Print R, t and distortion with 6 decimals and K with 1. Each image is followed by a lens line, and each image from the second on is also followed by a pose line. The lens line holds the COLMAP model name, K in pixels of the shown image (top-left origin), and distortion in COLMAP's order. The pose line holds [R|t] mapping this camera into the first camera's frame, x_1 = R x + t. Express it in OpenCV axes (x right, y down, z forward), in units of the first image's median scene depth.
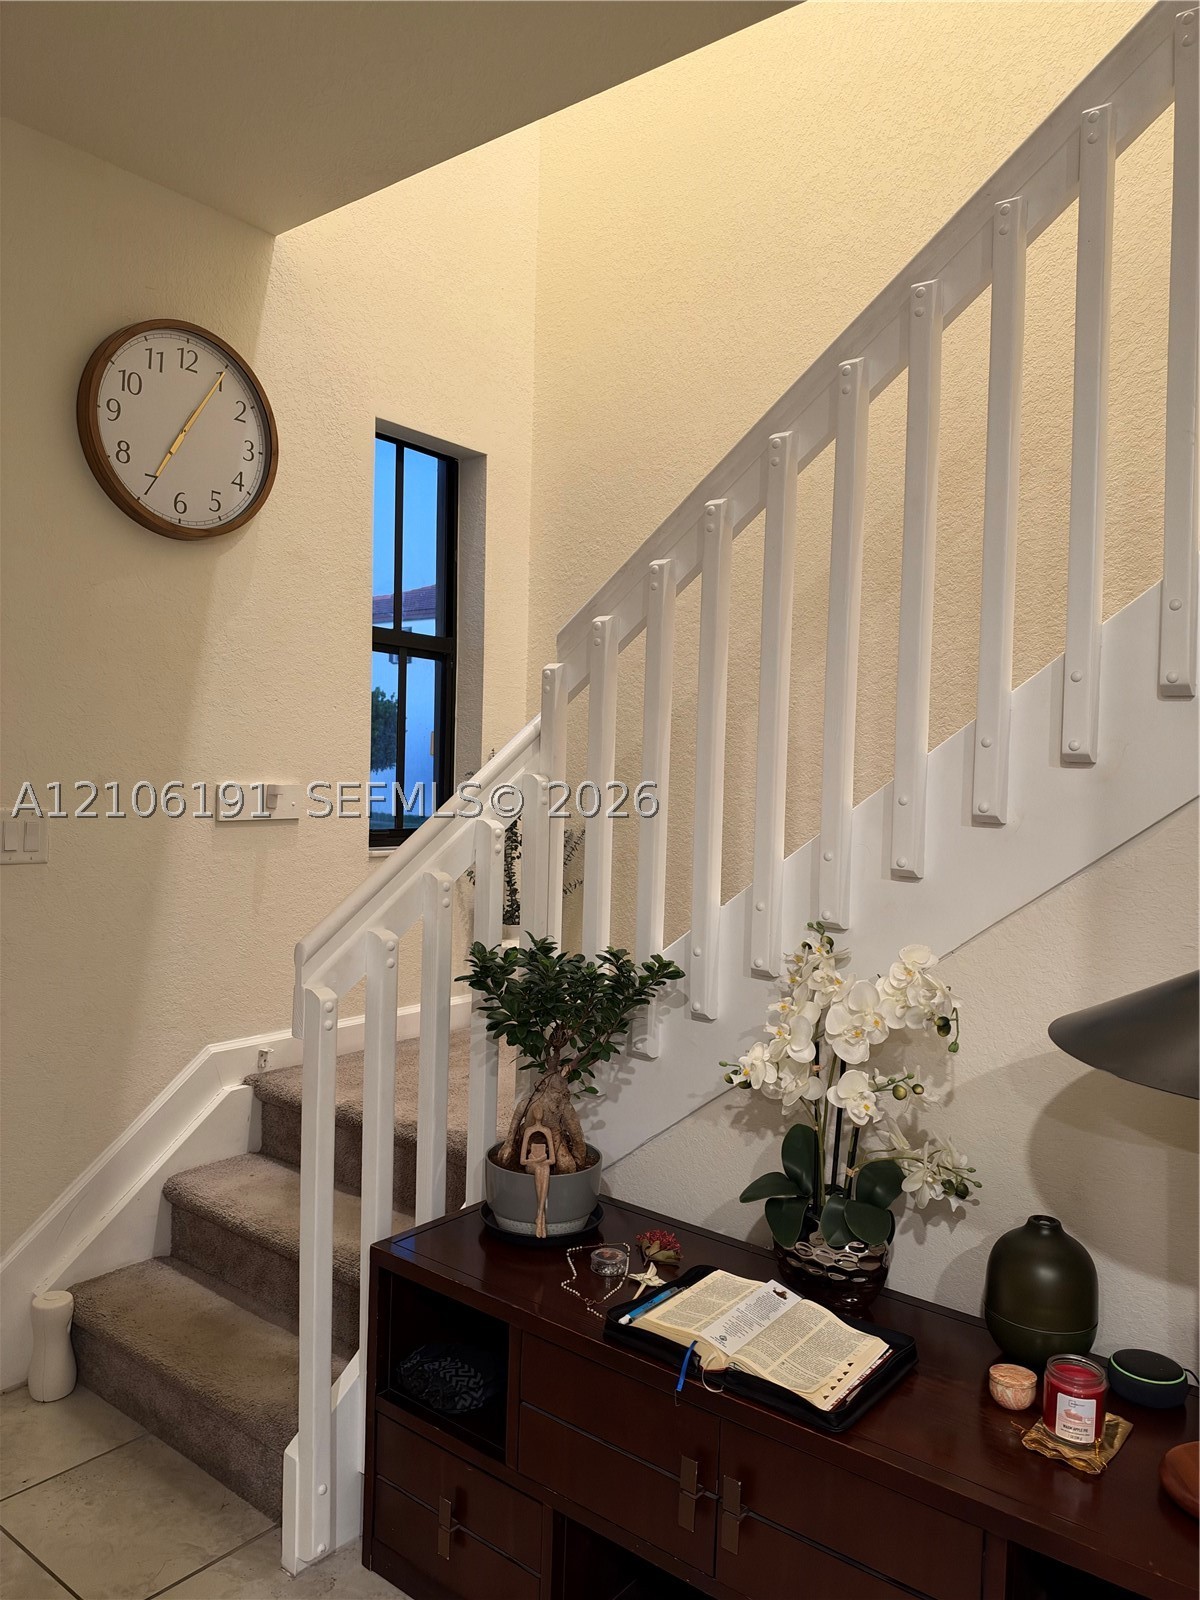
lens RADIAL K [[1155.7, 0, 601.3], [0, 1155.7, 792.9], [0, 0, 1]] dist [0.058656, -0.135836]
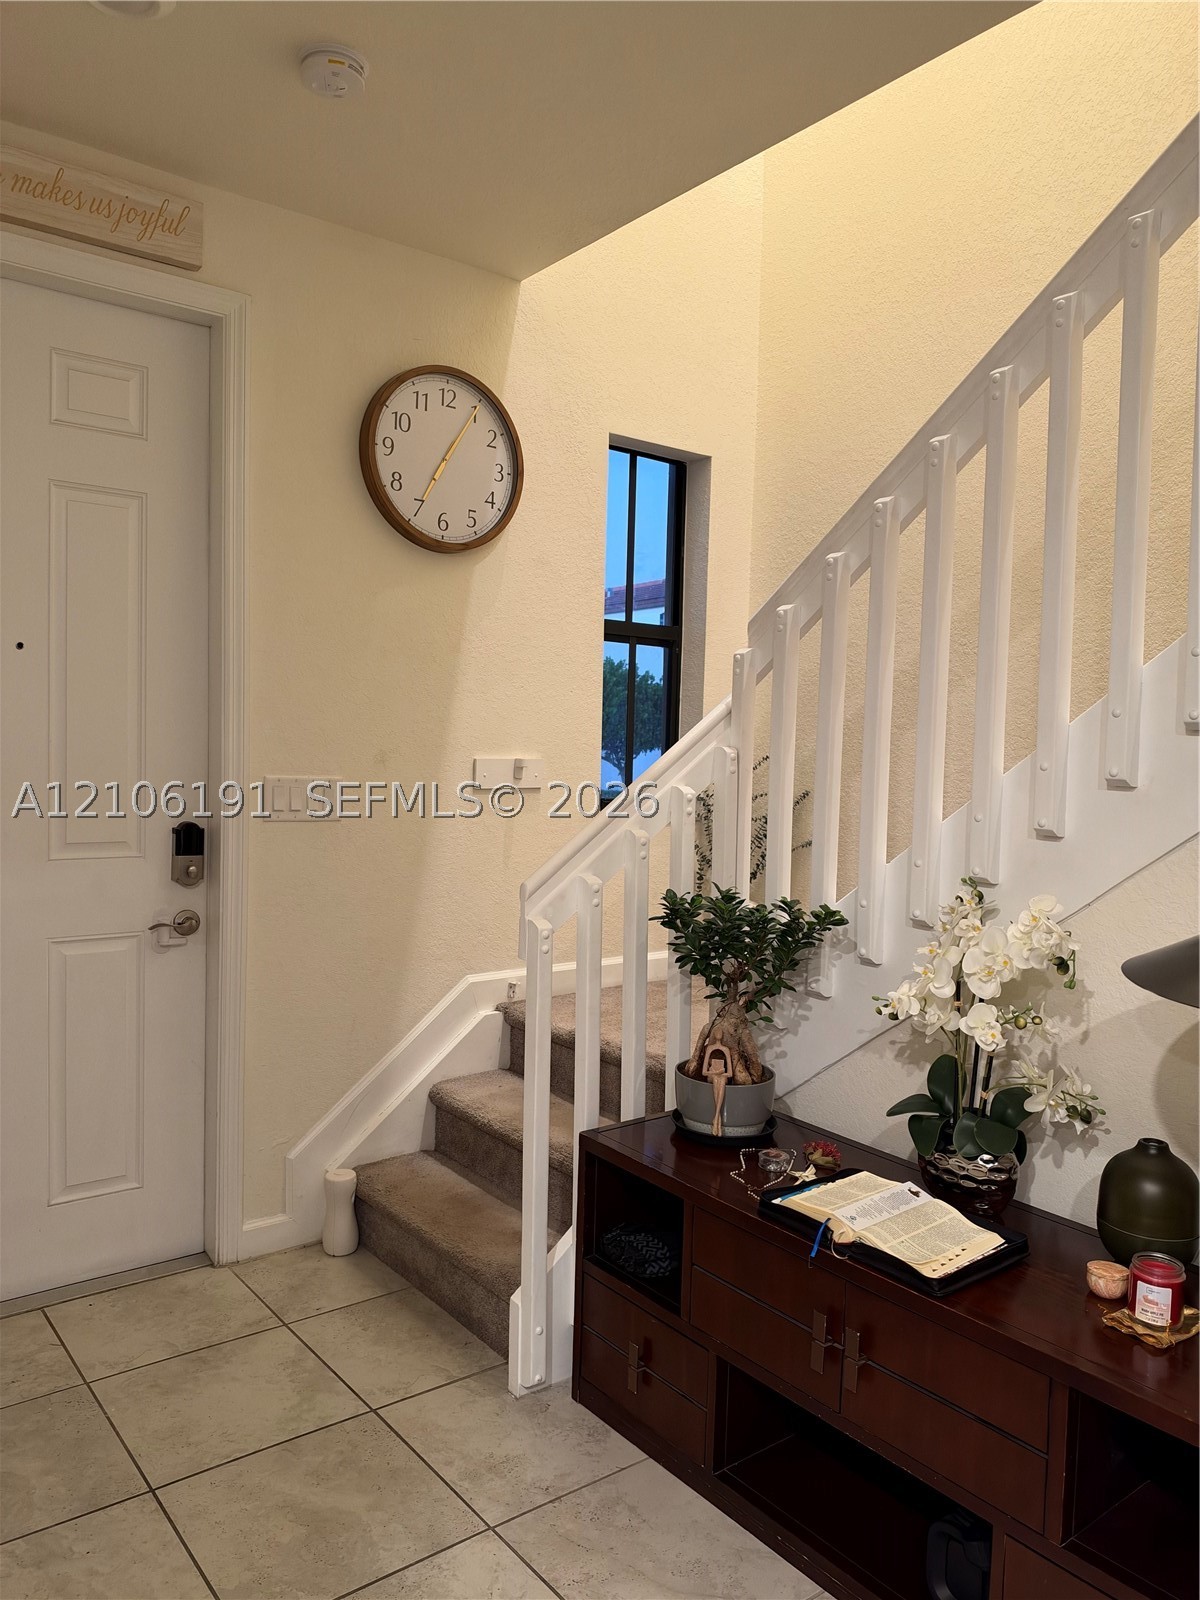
lens RADIAL K [[1155.7, 0, 601.3], [0, 1155.7, 792.9], [0, 0, 1]] dist [0.058656, -0.135836]
pose [[0.972203, 0.002910, -0.234123, 0.103723], [0.000829, 0.999874, 0.015871, 0.012520], [0.234139, -0.015624, 0.972077, -0.163742]]
